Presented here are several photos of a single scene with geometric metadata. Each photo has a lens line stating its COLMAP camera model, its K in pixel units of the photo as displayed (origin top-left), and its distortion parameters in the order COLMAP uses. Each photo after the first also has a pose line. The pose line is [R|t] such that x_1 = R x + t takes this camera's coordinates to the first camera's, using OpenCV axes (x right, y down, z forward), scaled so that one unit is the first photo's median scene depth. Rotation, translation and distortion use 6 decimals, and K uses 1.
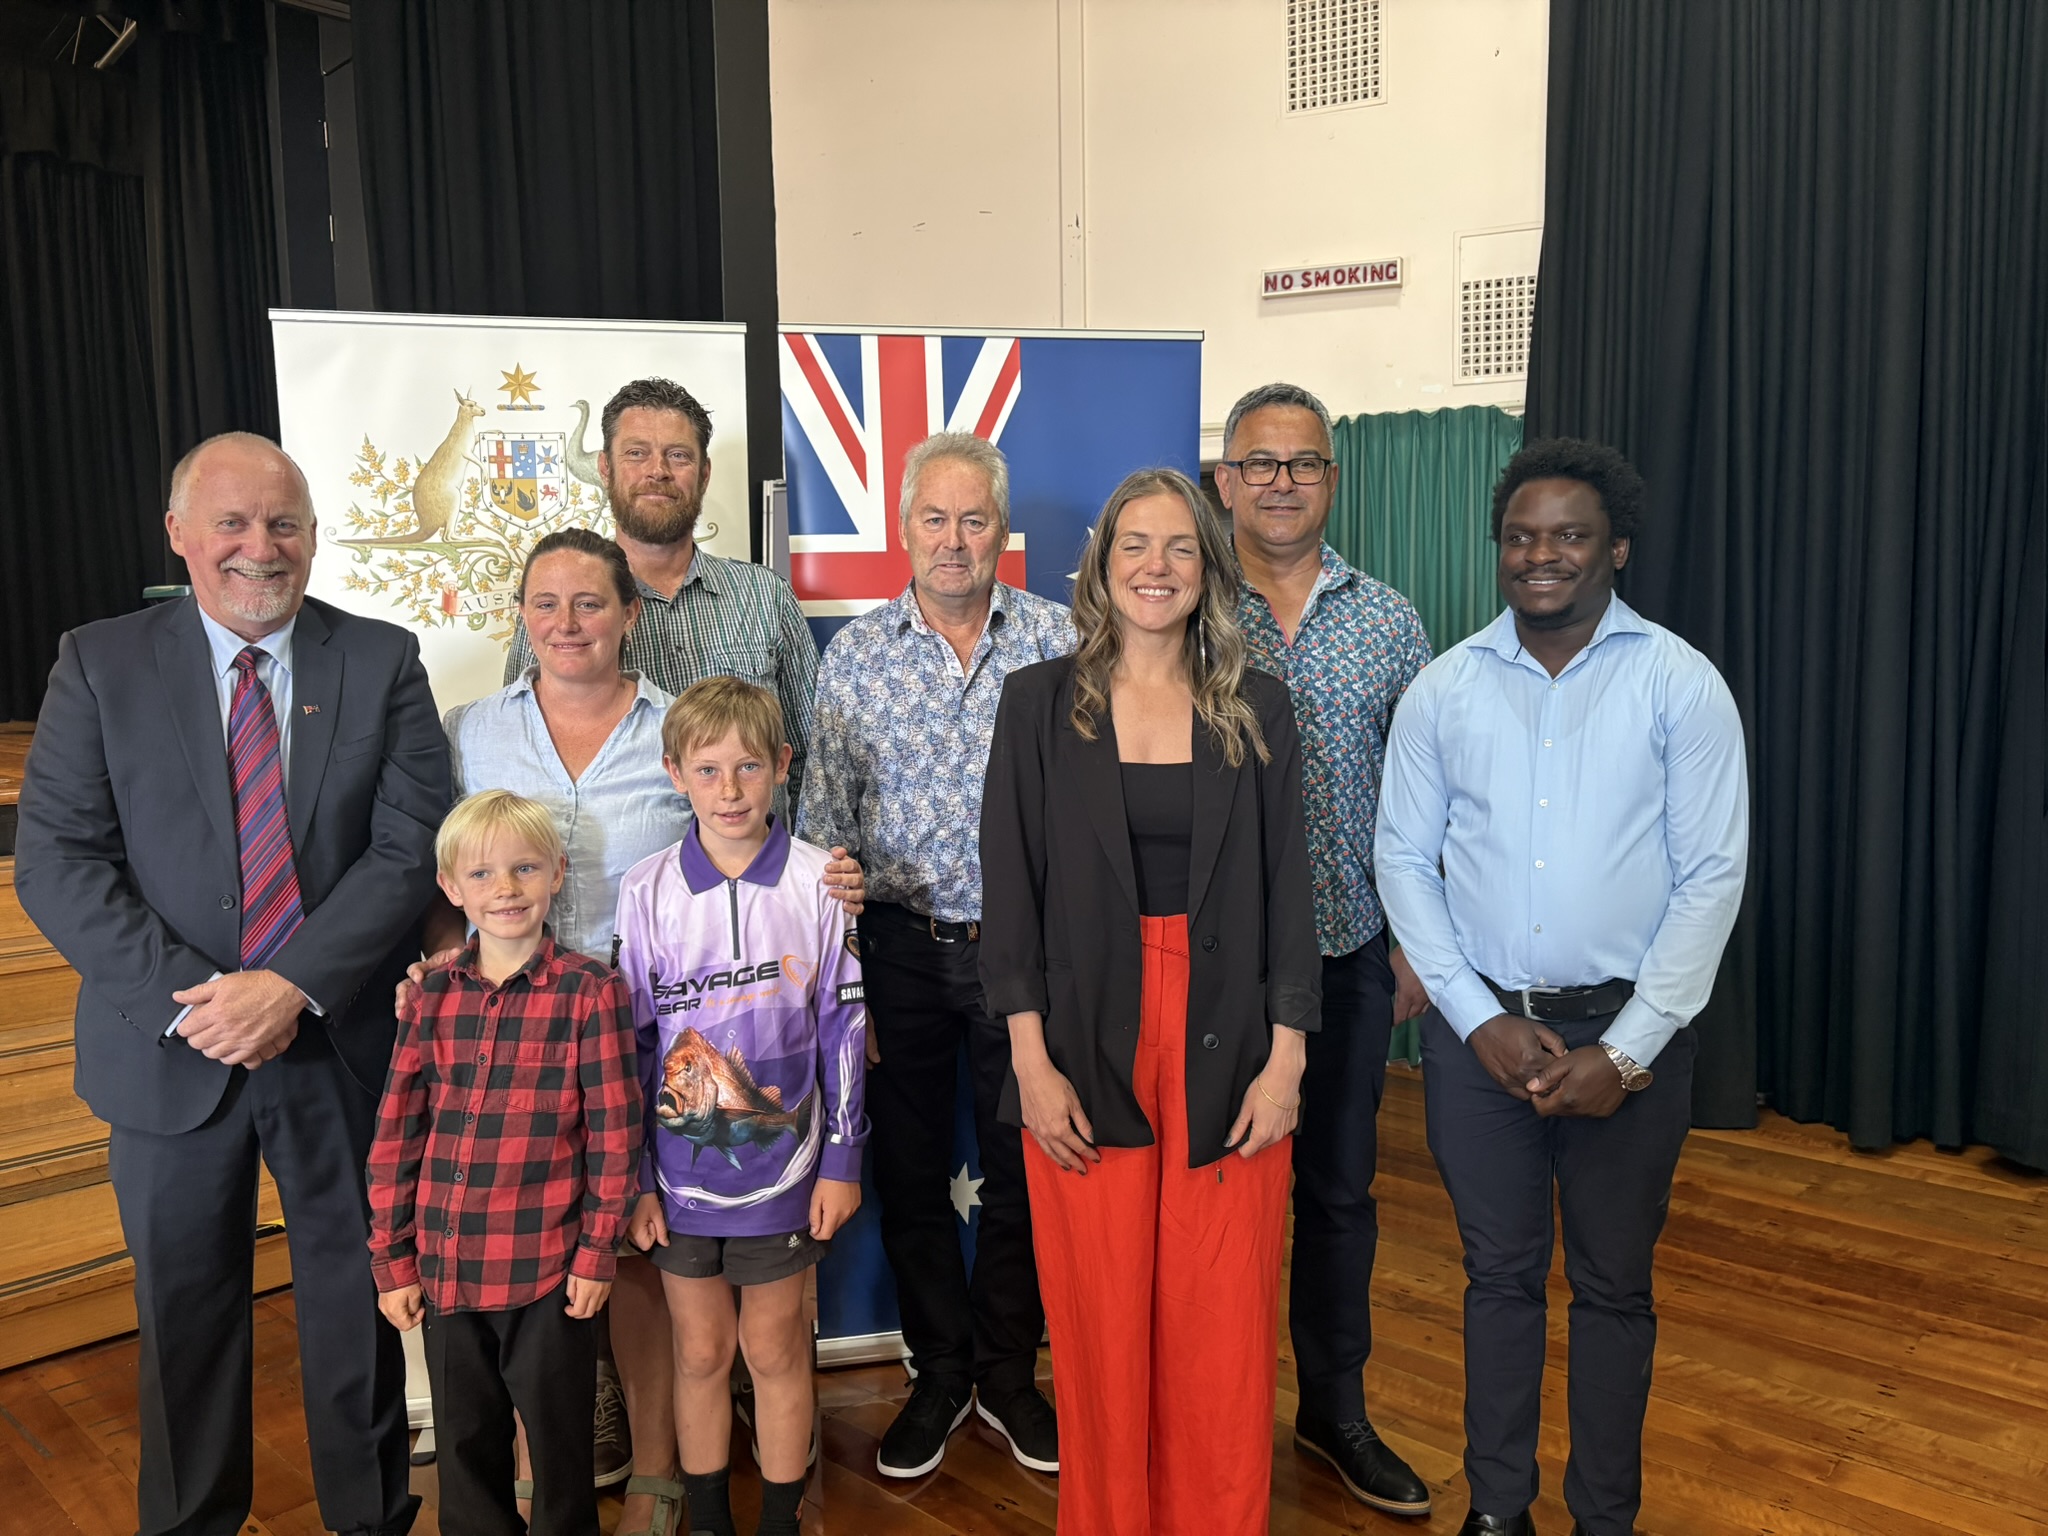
lens RADIAL K [[1560.3, 0, 1059.6], [0, 1560.3, 768.5], [0, 0, 1]] dist [-0.008799, 0.000413]
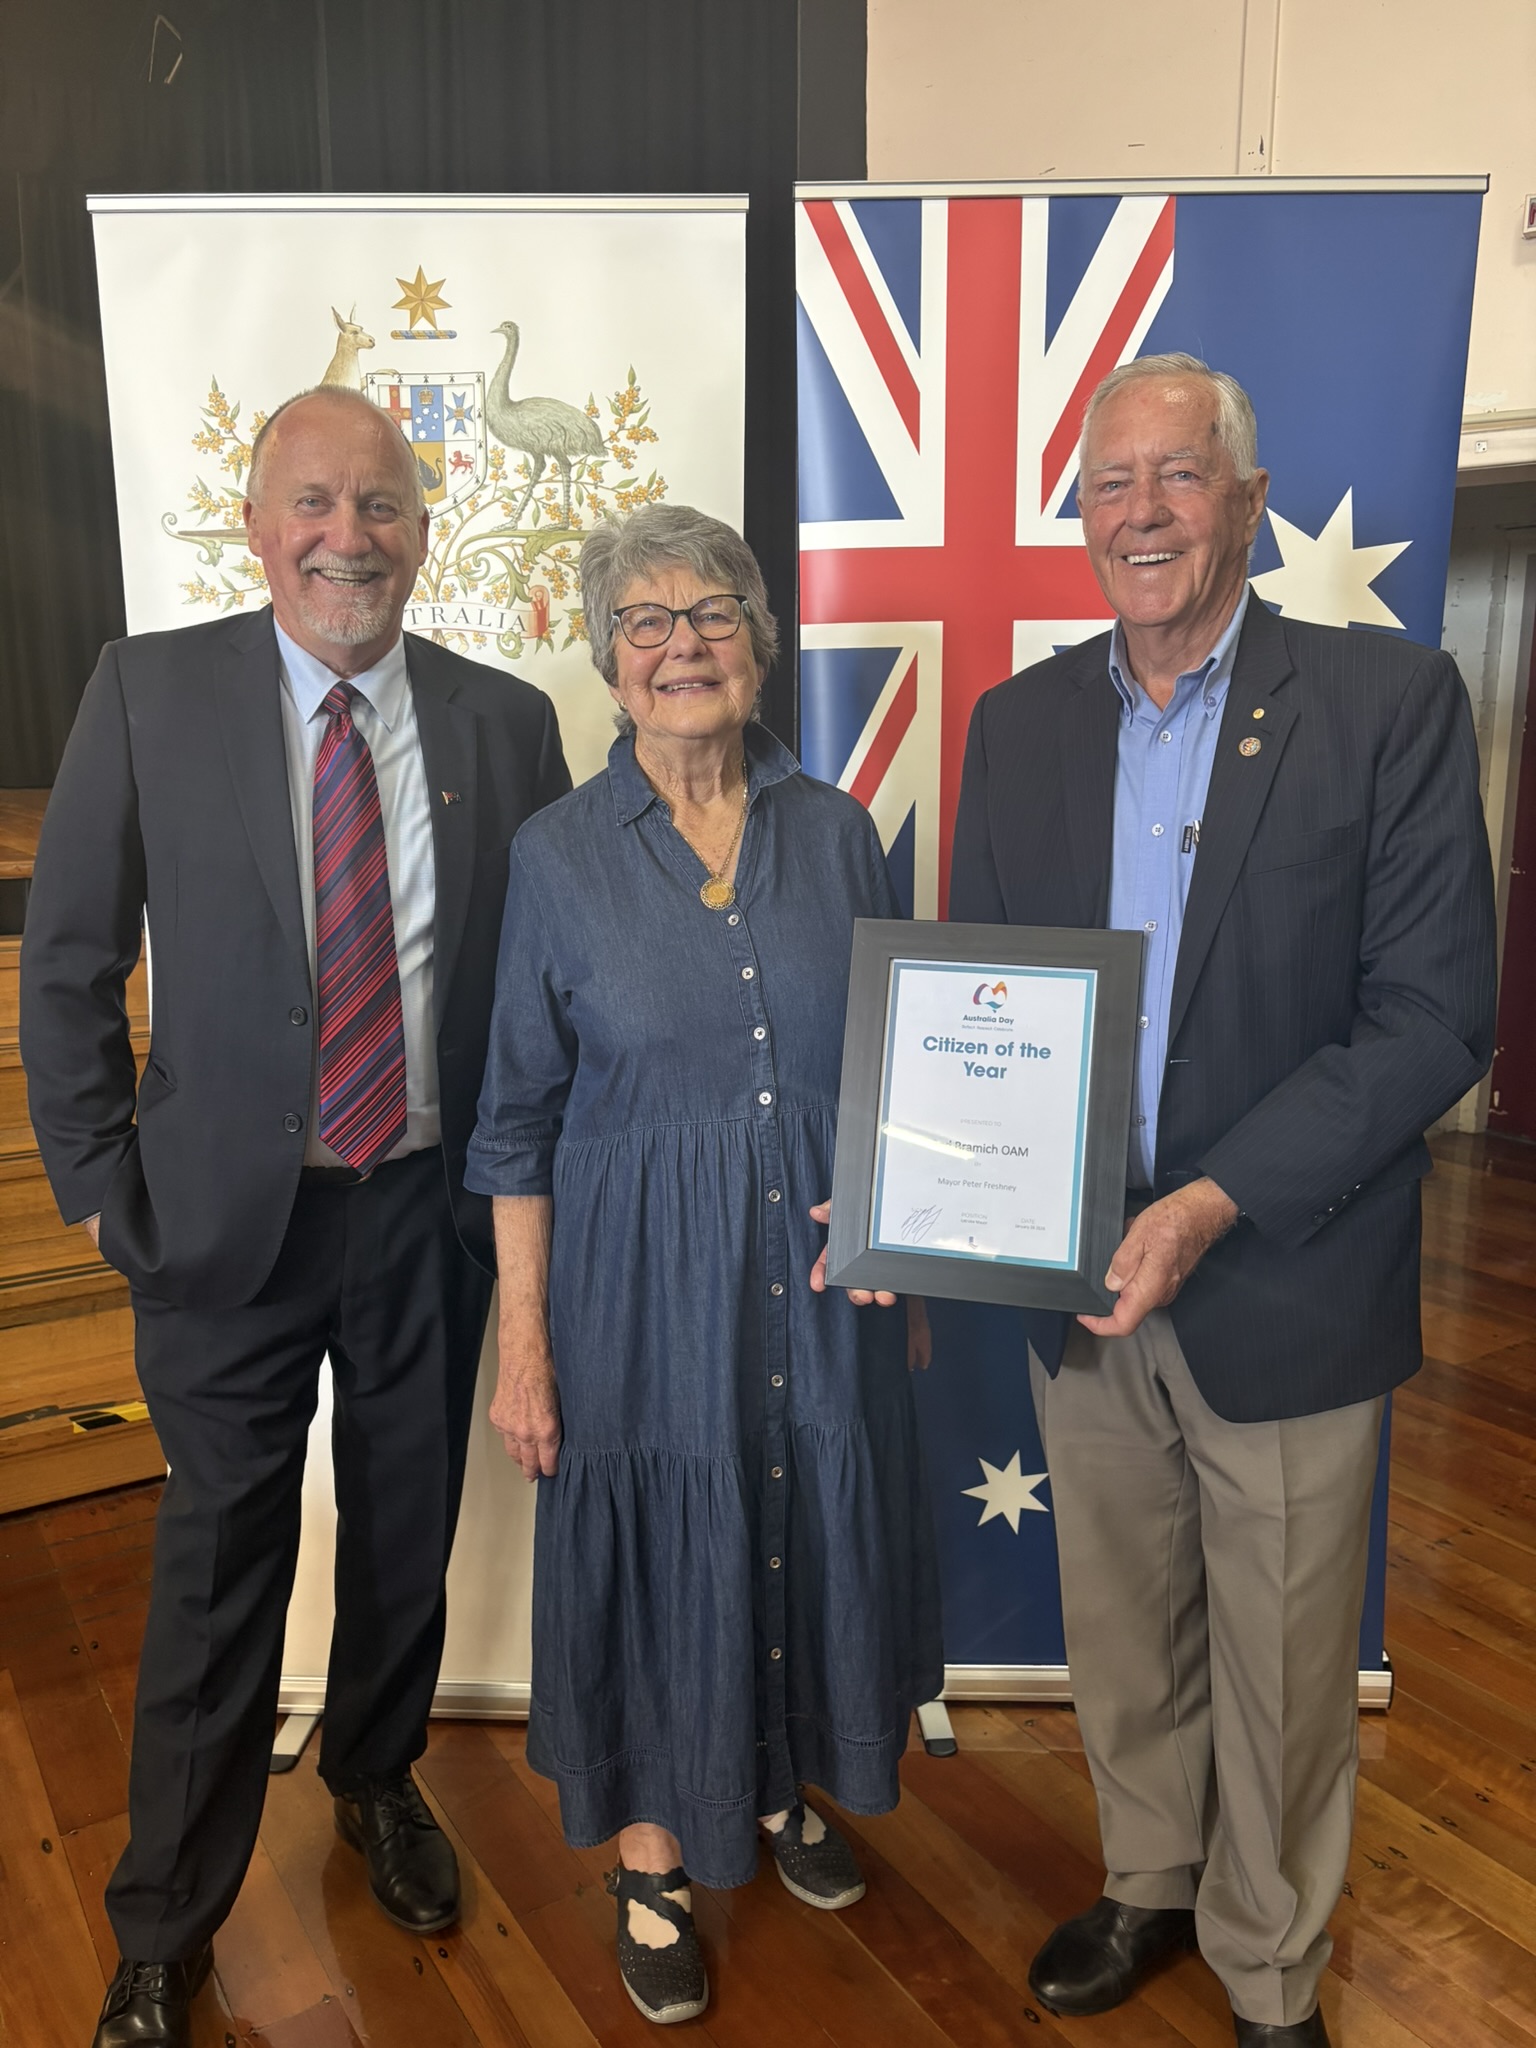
lens RADIAL K [[1533.3, 0, 768.0], [0, 1533.3, 1024.0], [0, 0, 1]] dist [0.012955, 0.011274]
pose [[0.967559, 0.061428, -0.245064, -0.012902], [-0.038162, 0.994396, 0.098587, -0.001462], [0.249747, -0.086037, 0.964481, 0.353491]]
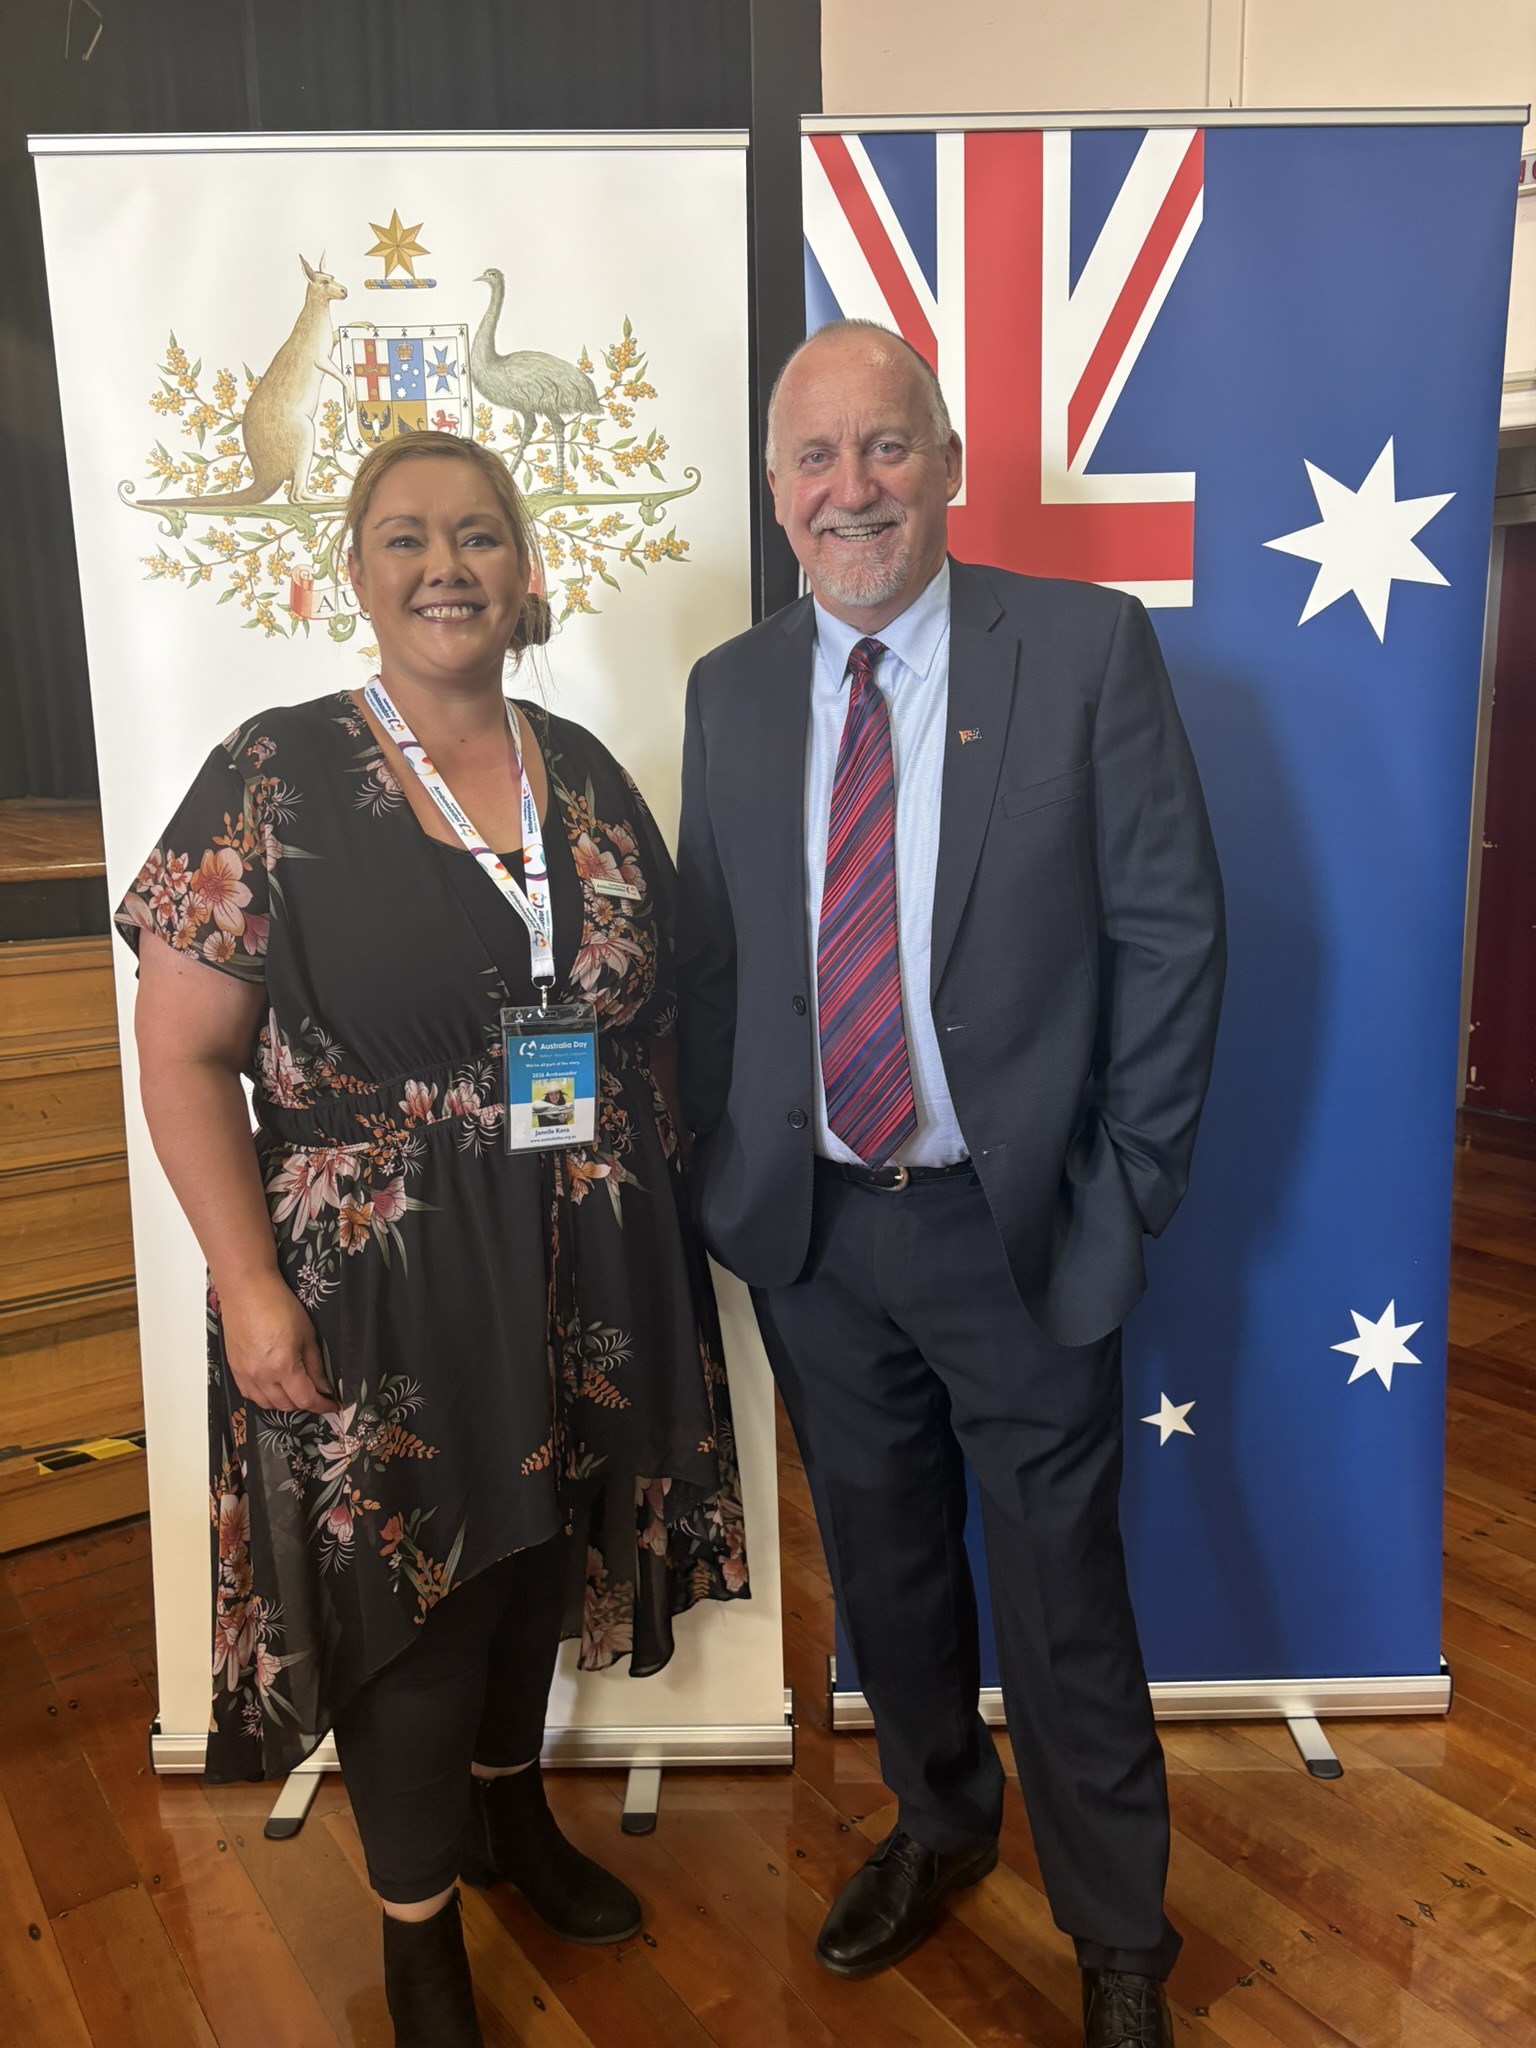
lens RADIAL K [[1536.5, 0, 782.2], [0, 1536.5, 1023.0], [0, 0, 1]] dist [0.042991, -0.036128]
pose [[0.977851, 0.036581, -0.206082, -0.050819], [-0.015882, 0.994738, 0.101212, 0.002547], [0.208700, -0.095697, 0.973286, 0.383735]]
